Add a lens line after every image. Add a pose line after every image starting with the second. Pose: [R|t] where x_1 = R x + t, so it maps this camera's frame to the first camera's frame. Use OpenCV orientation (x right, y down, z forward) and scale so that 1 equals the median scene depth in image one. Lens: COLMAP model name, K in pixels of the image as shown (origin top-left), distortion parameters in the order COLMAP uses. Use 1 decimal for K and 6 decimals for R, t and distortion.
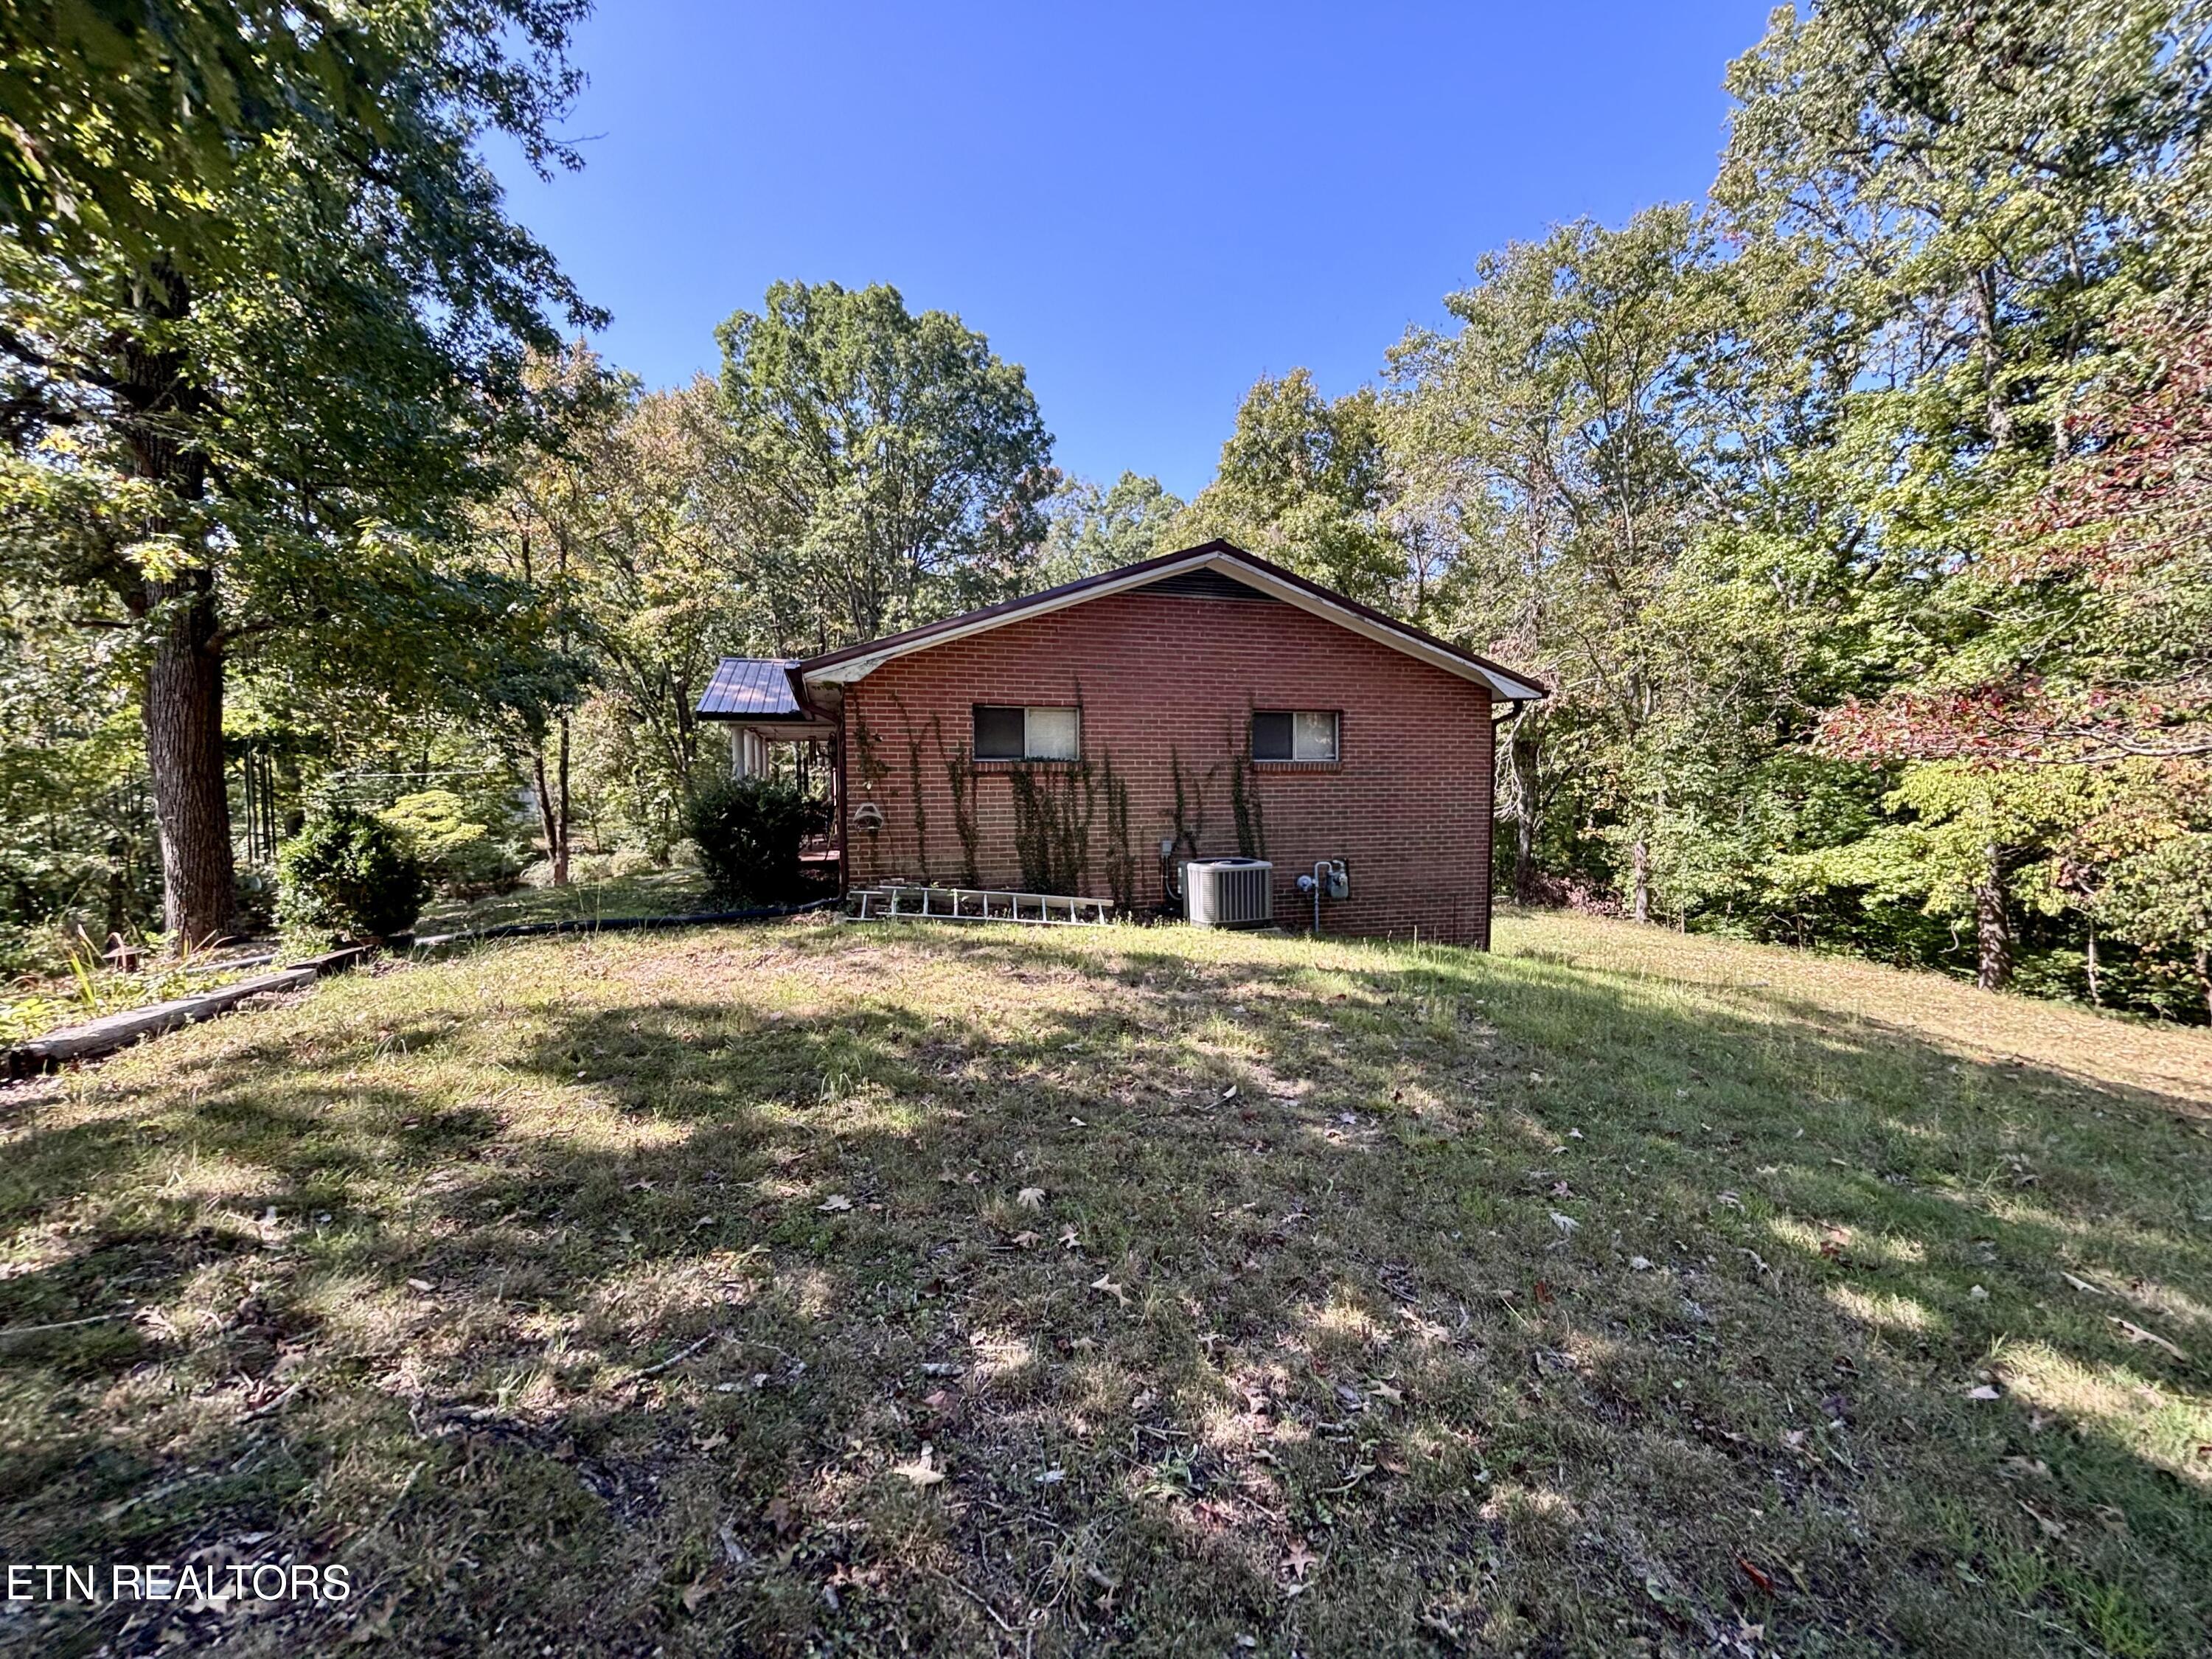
lens RADIAL K [[920.8, 0, 1106.0], [0, 920.8, 829.5], [0, 0, 1]] dist [0.000453, 0.005261]
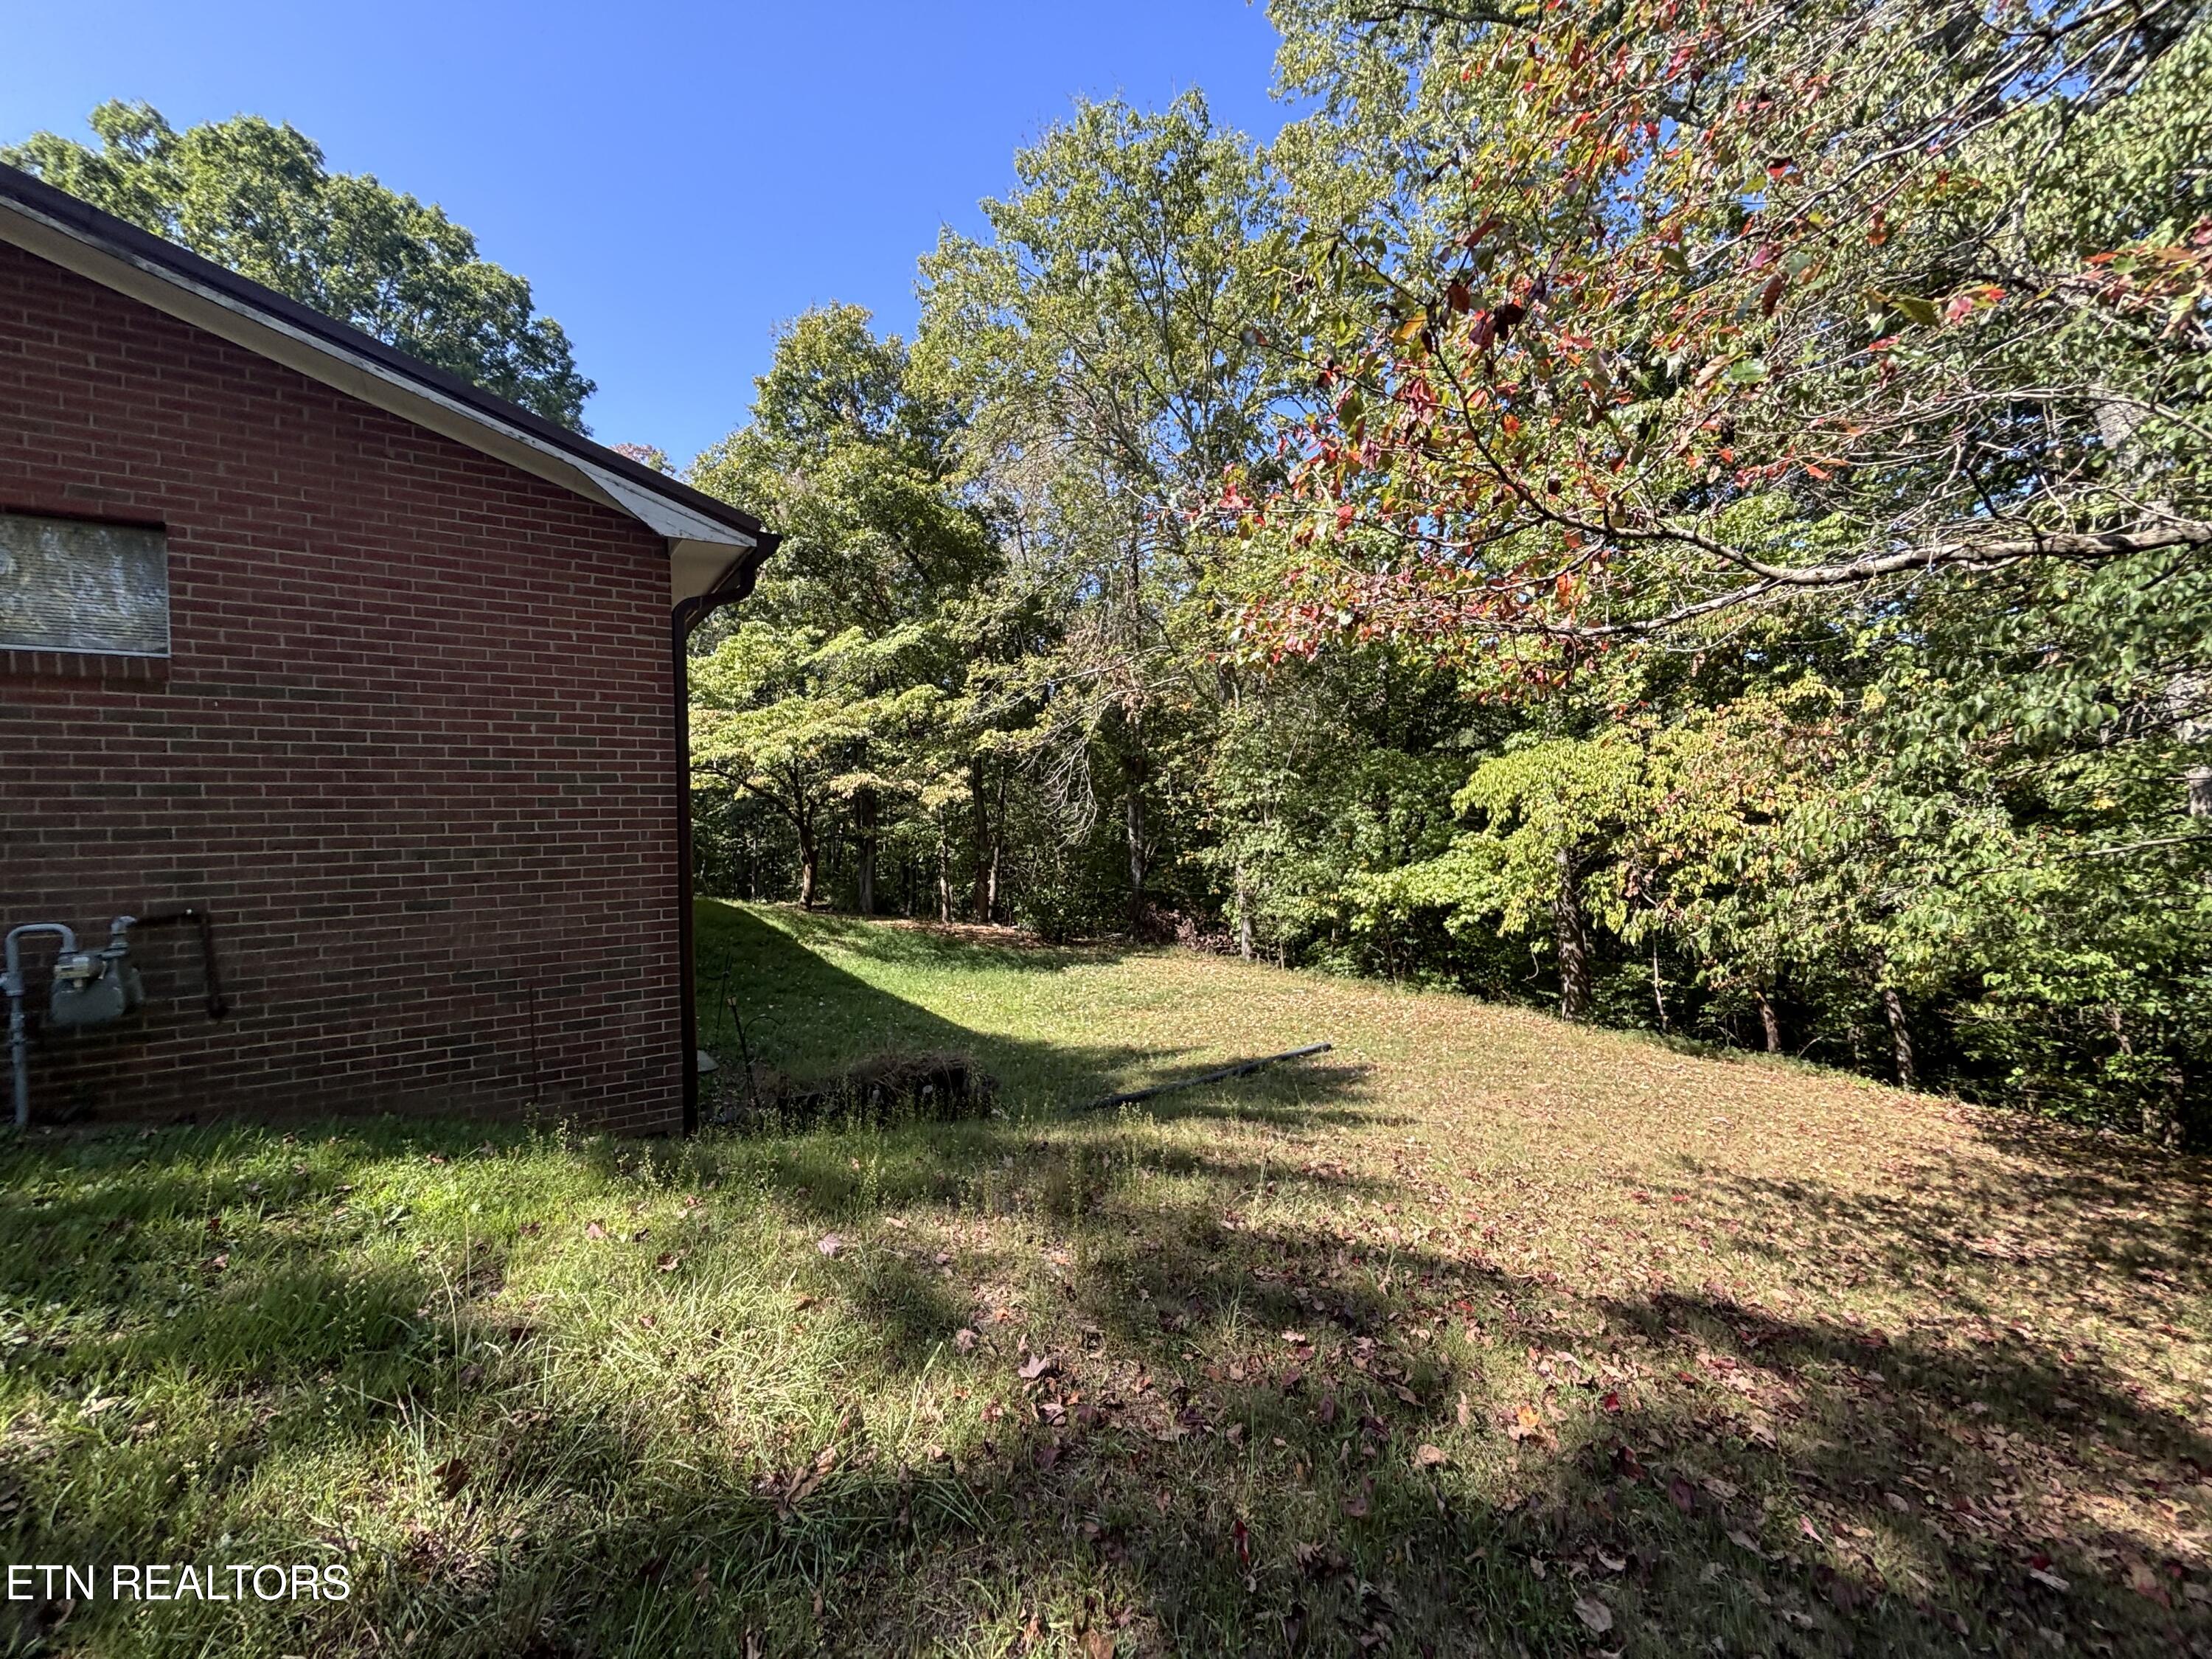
lens RADIAL K [[908.0, 0, 1103.4], [0, 908.0, 824.2], [0, 0, 1]] dist [0.001693, 0.003716]
pose [[0.959696, -0.015039, 0.280638, 0.271691], [0.030421, 0.998259, -0.050534, 0.017702], [-0.279389, 0.057035, 0.958482, 0.268594]]
